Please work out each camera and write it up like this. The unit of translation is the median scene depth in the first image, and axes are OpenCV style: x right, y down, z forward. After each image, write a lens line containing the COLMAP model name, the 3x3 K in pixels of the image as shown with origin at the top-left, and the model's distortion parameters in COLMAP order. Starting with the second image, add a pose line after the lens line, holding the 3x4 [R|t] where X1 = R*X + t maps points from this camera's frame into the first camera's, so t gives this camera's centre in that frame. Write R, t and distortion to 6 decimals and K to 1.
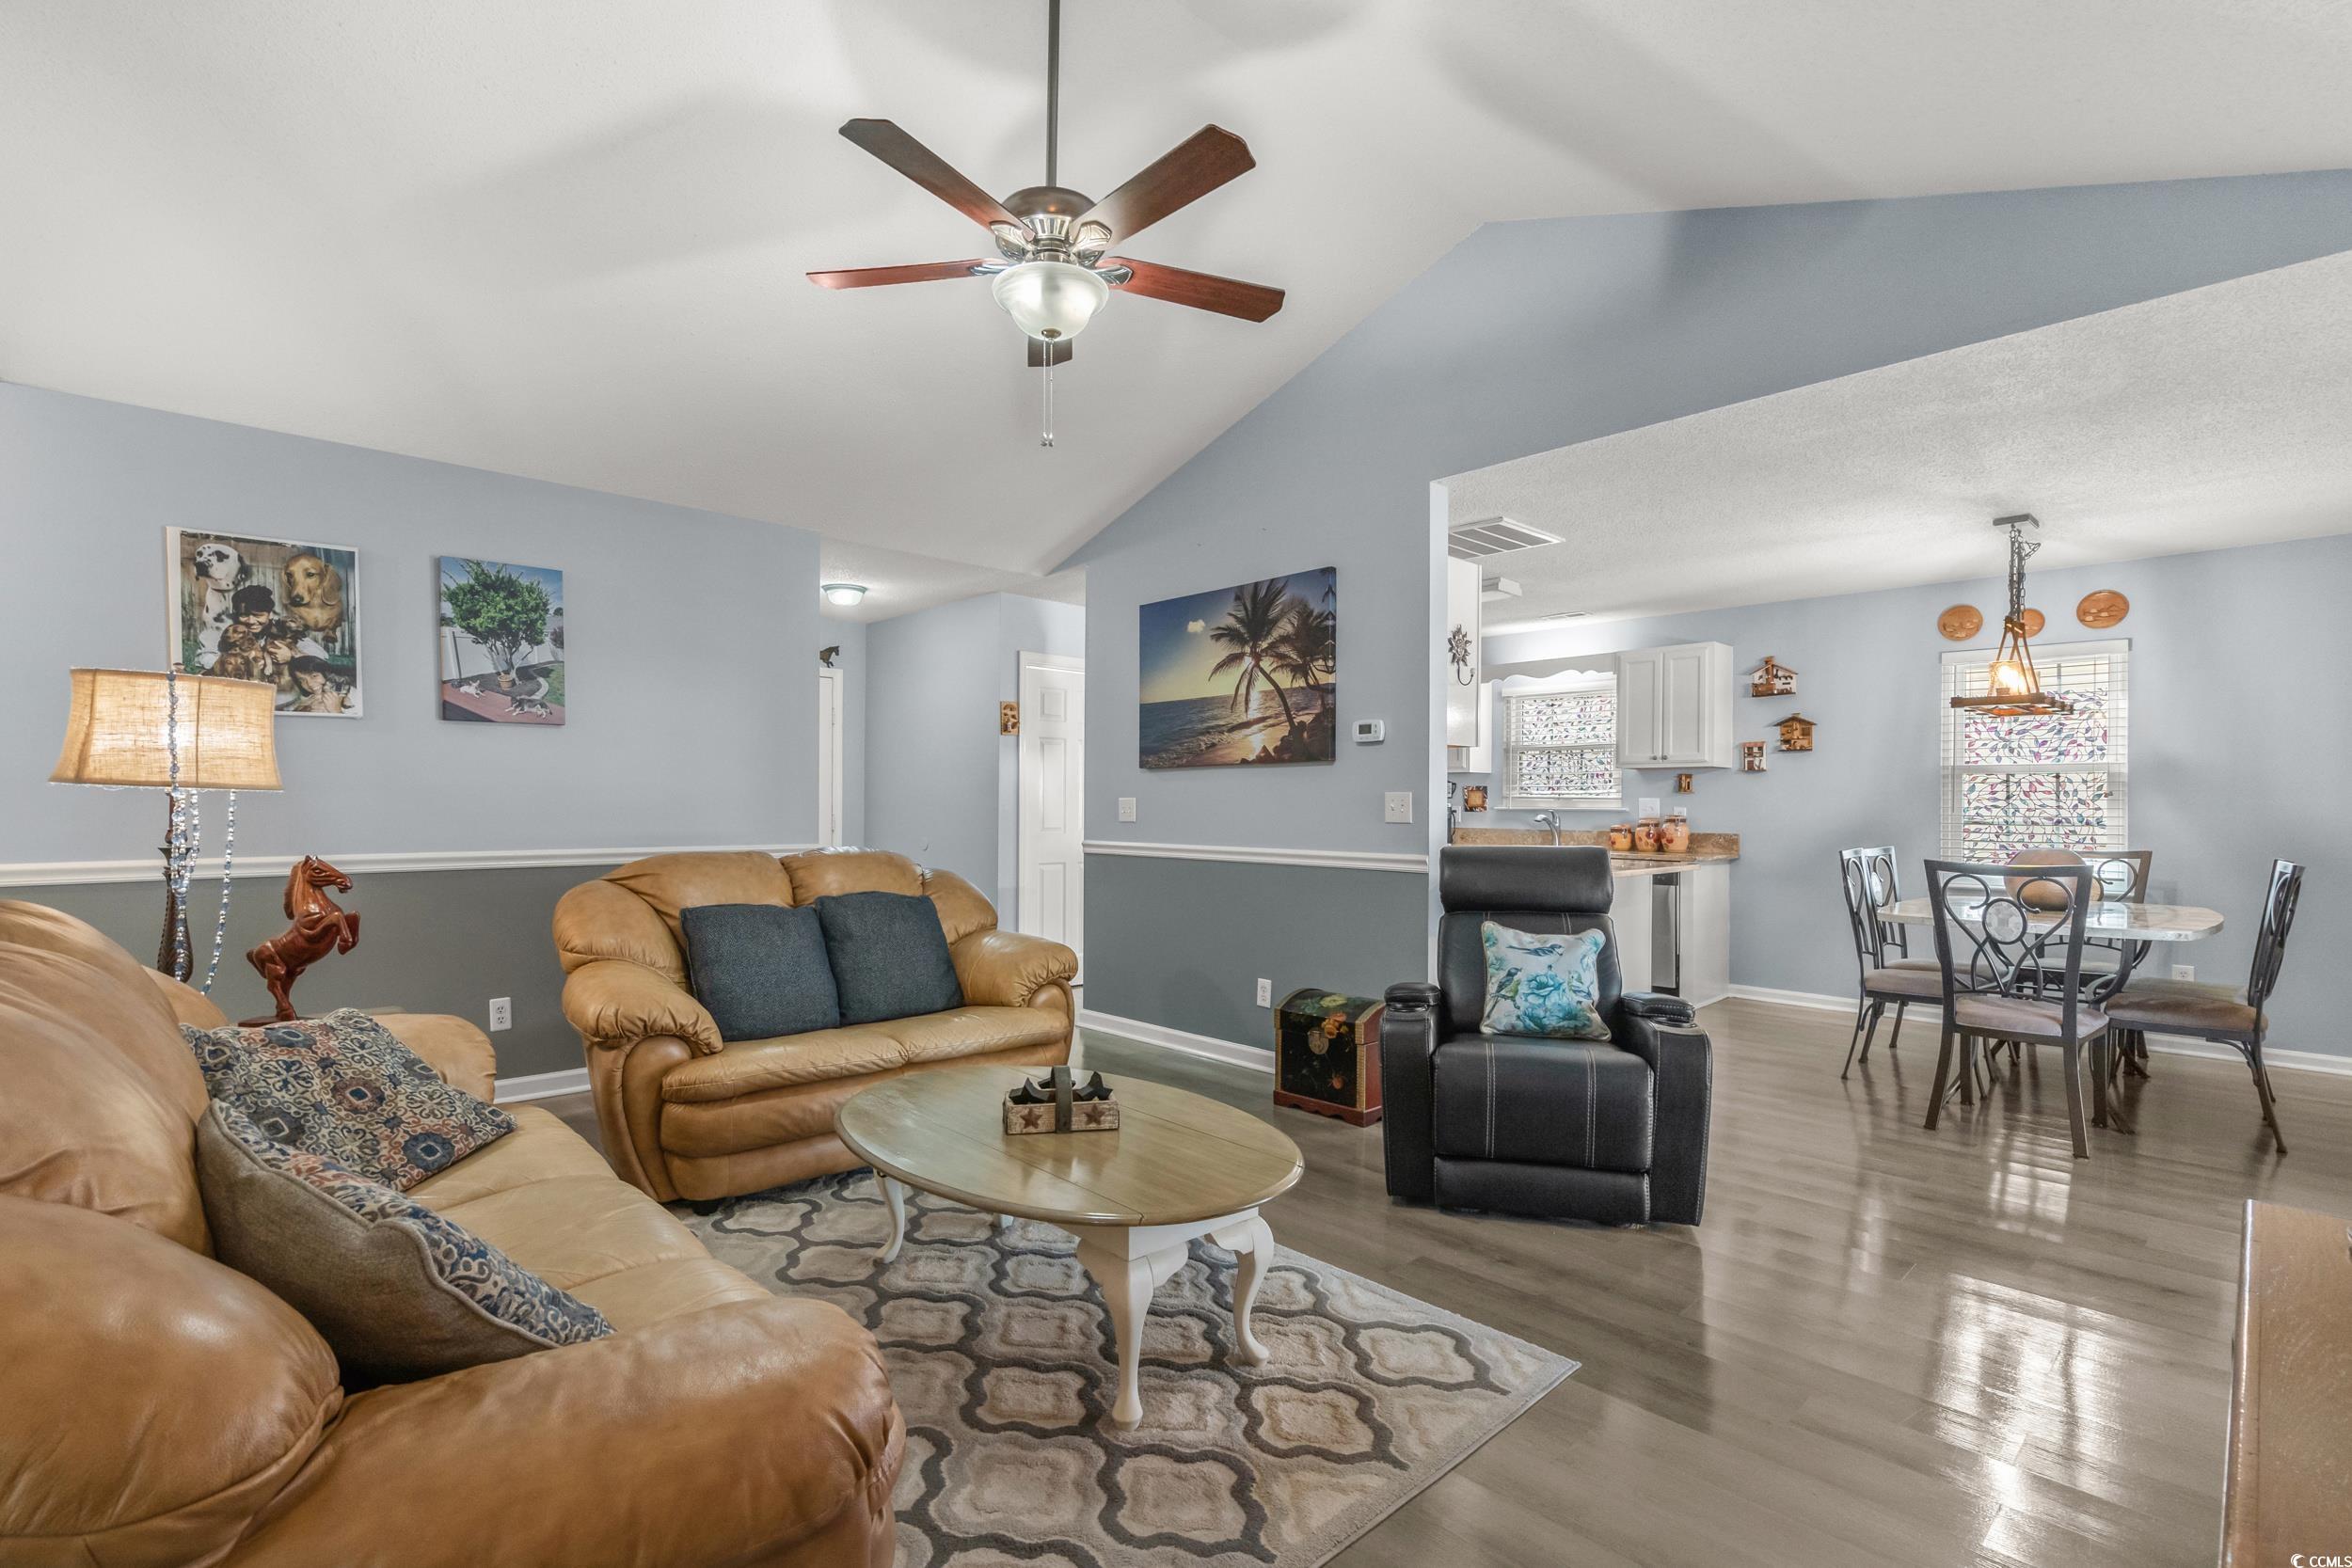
lens RADIAL K [[1074.4, 0, 1175.9], [0, 1074.4, 802.6], [0, 0, 1]] dist [-0.004285, 0.002593]
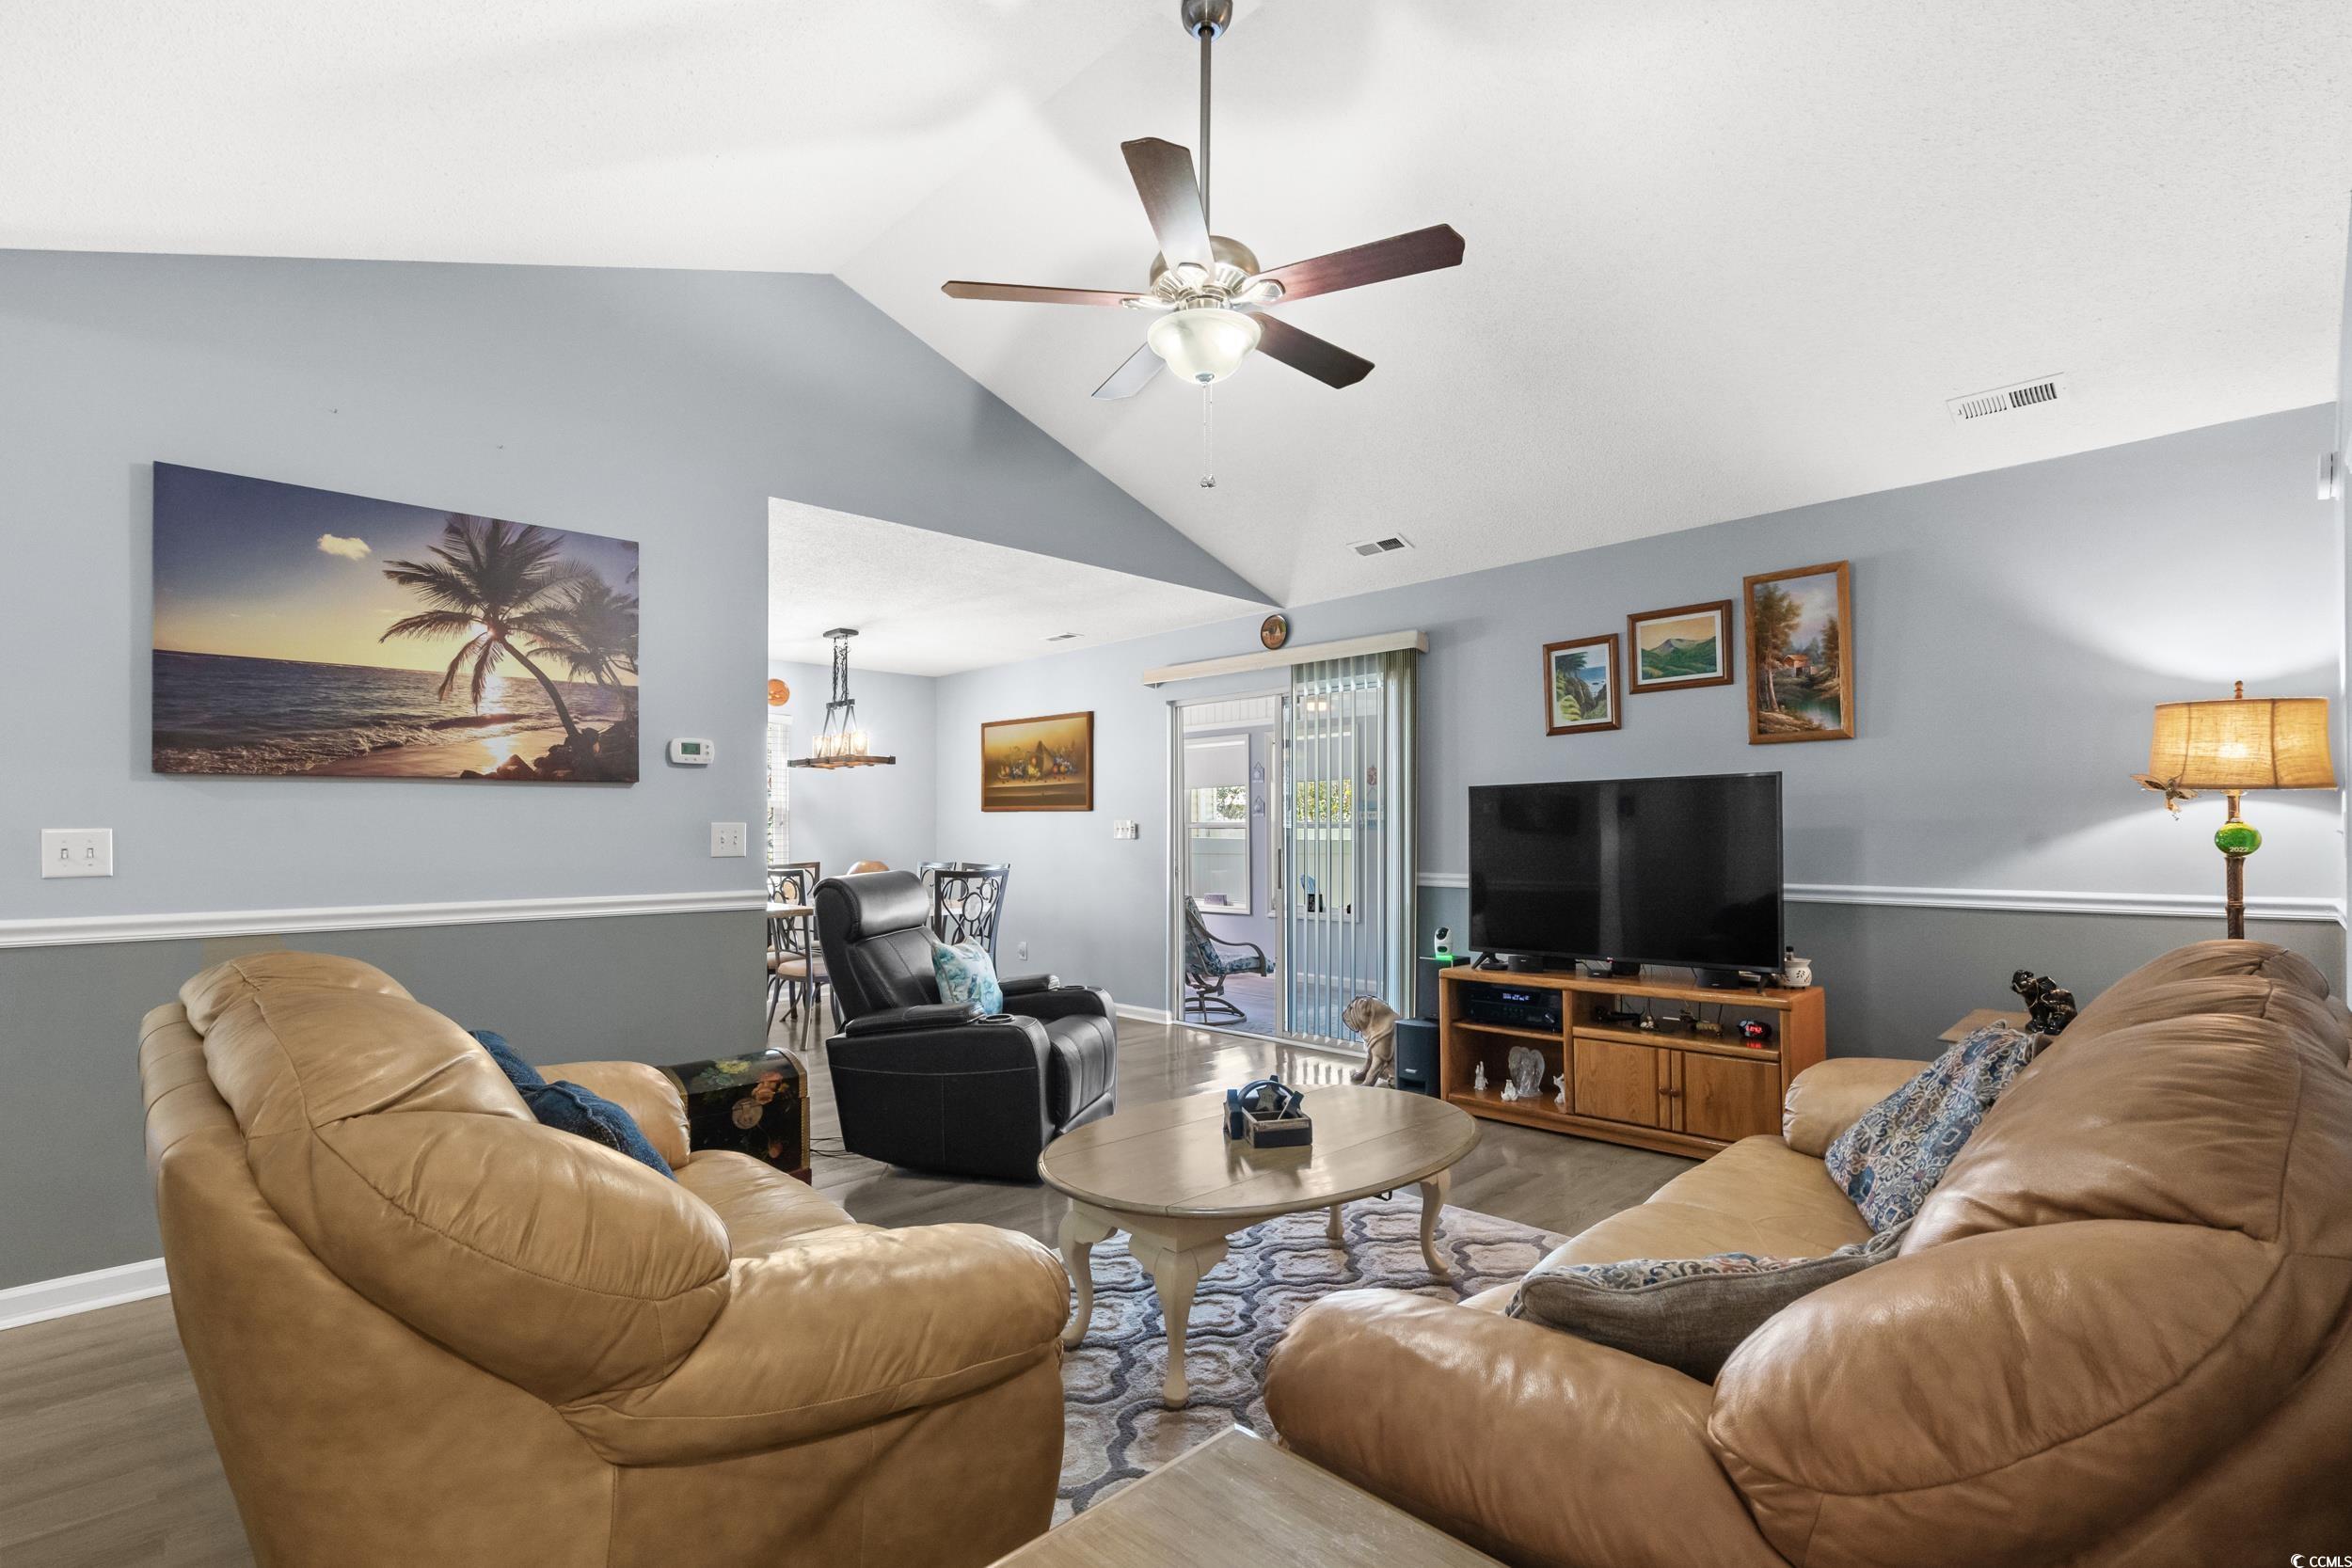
lens RADIAL K [[1074.4, 0, 1157.0], [0, 1074.4, 803.0], [0, 0, 1]] dist [-0.004285, 0.002593]
pose [[-0.005322, 0.019438, 0.999797, -0.620462], [0.001318, 0.999810, -0.019431, -0.007145], [-0.999985, 0.001214, -0.005346, 0.575682]]
